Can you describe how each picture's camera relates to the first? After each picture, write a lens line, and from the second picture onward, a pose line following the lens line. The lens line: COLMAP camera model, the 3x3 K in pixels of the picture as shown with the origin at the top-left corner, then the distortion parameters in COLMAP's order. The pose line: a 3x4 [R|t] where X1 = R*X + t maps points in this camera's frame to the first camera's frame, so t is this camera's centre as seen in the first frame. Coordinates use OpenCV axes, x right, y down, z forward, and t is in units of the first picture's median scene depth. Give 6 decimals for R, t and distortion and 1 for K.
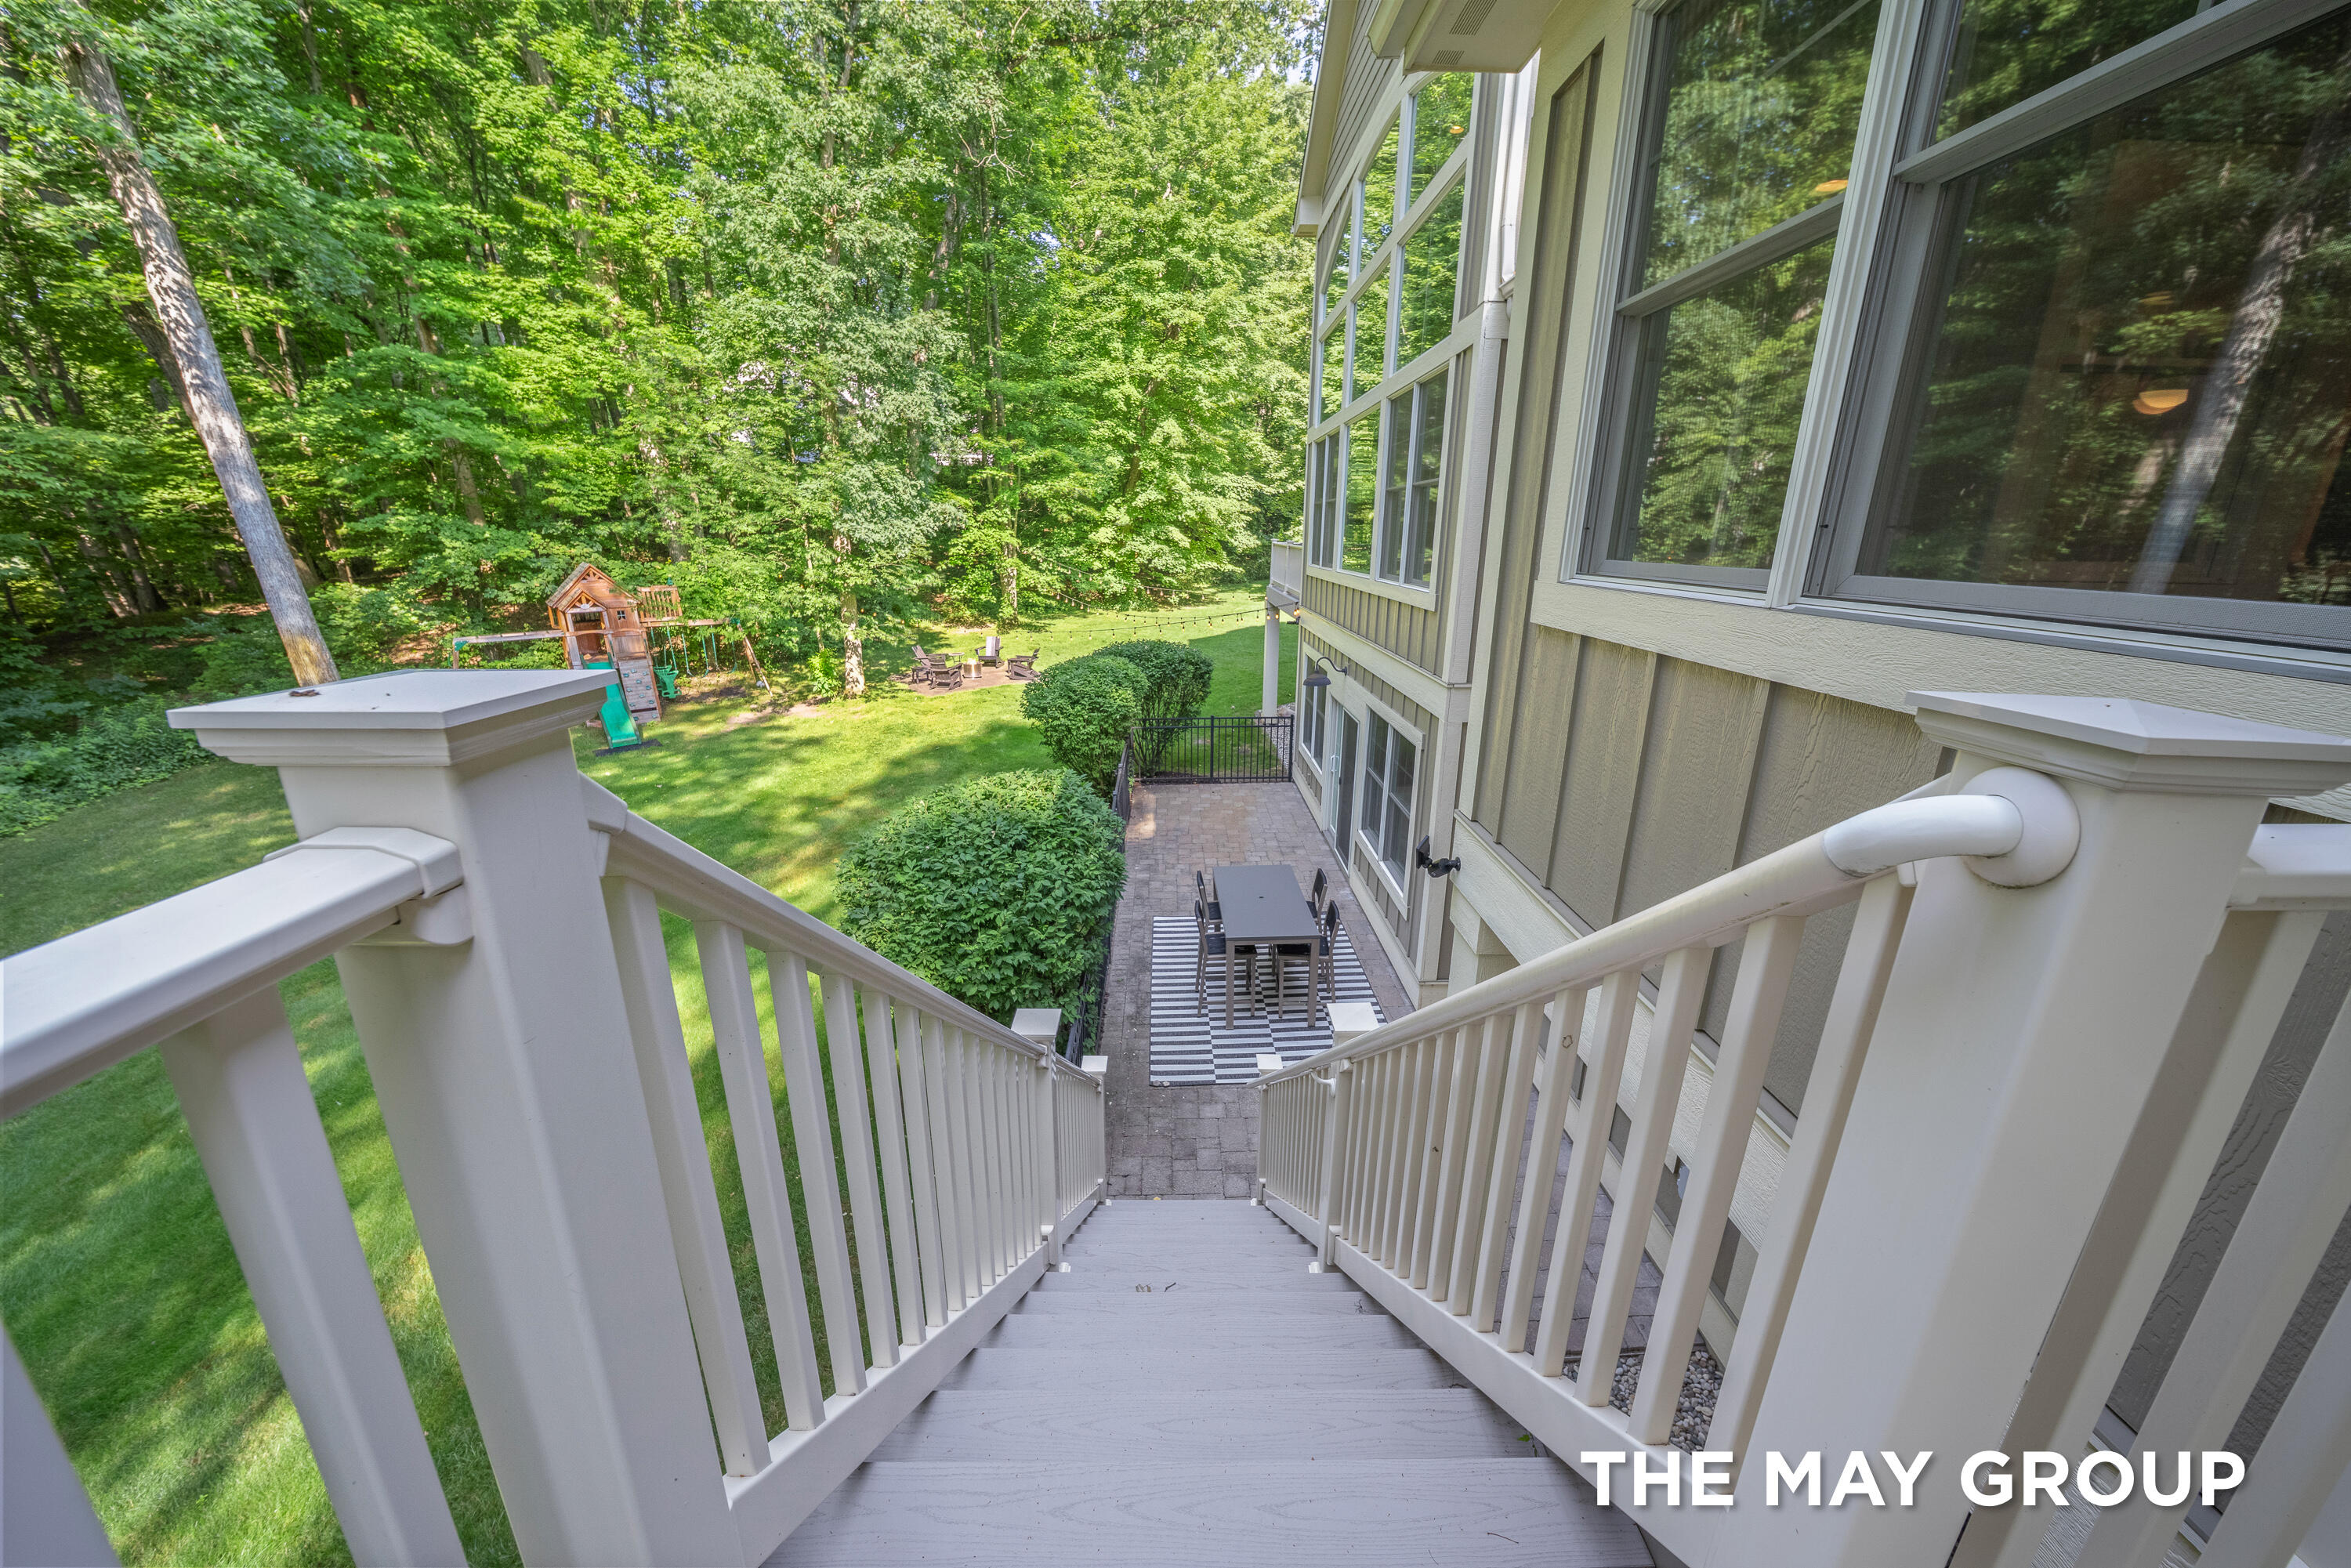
lens RADIAL K [[825.2, 0, 1173.9], [0, 825.2, 771.3], [0, 0, 1]] dist [0.000860, -0.000007]
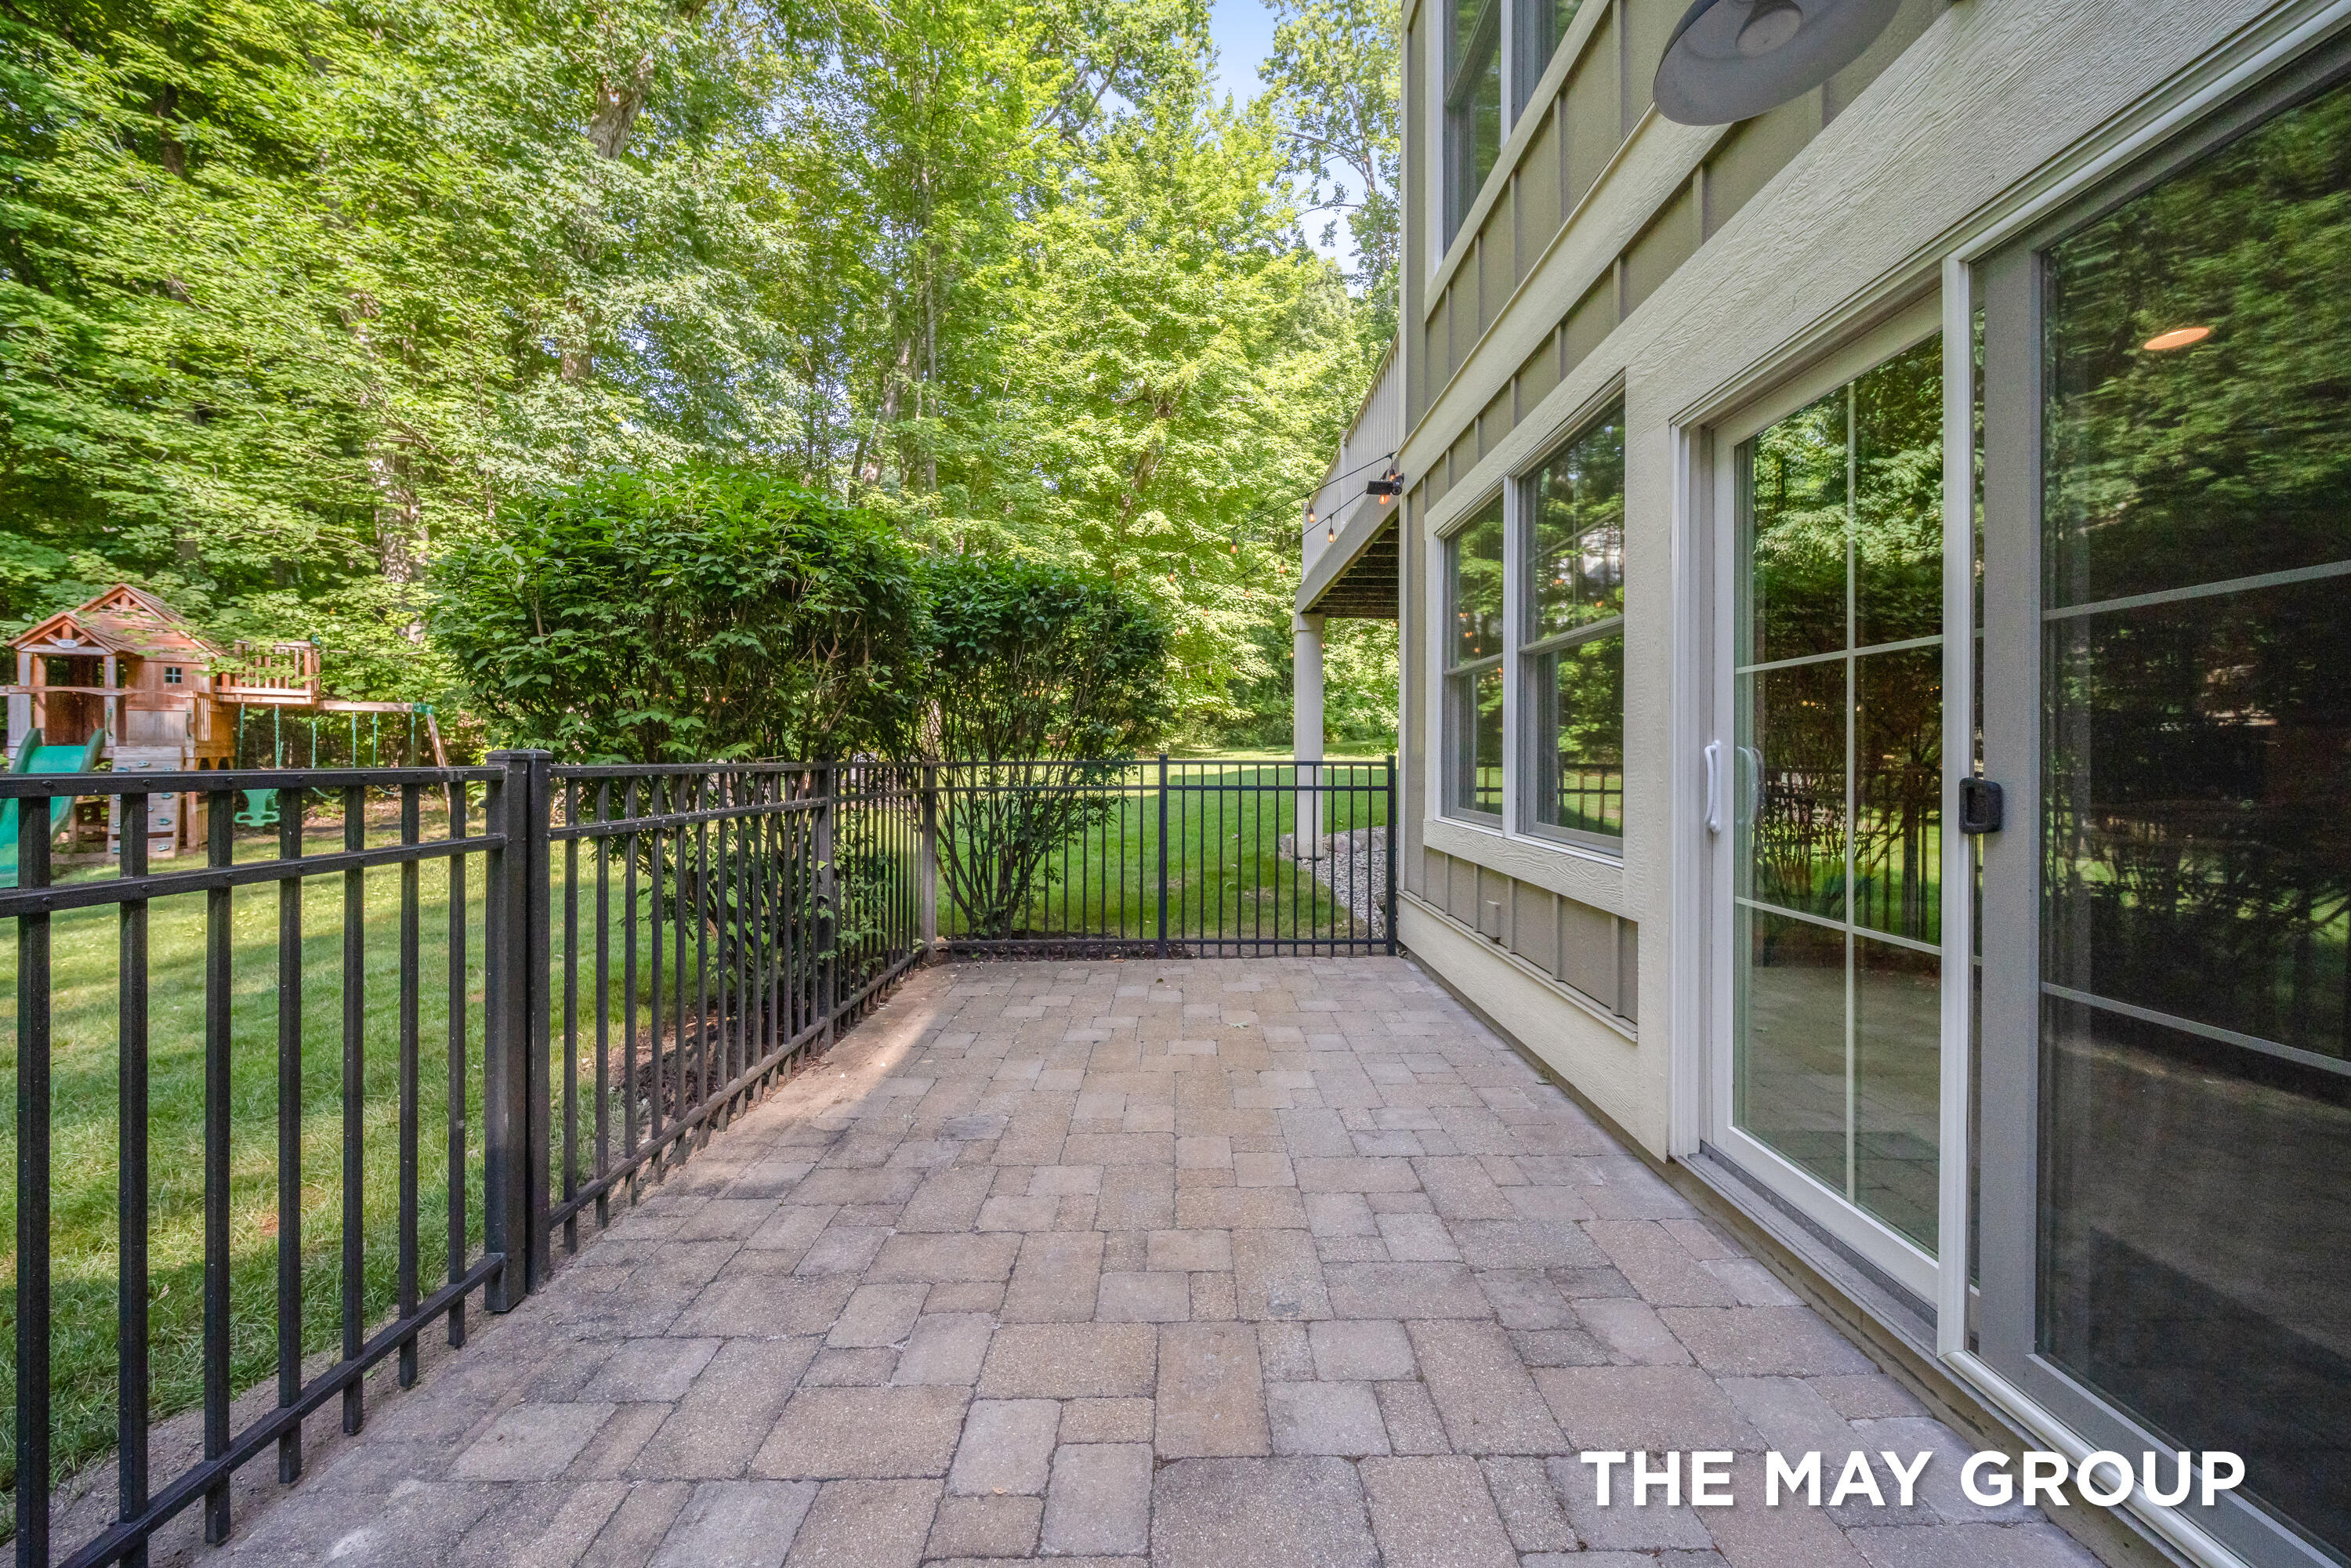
lens RADIAL K [[825.2, 0, 1173.9], [0, 825.2, 771.3], [0, 0, 1]] dist [0.000860, -0.000007]
pose [[0.999856, 0.002674, -0.016744, 0.027344], [-0.006854, 0.966946, -0.254891, 0.013115], [0.015509, 0.254969, 0.966825, 0.322794]]
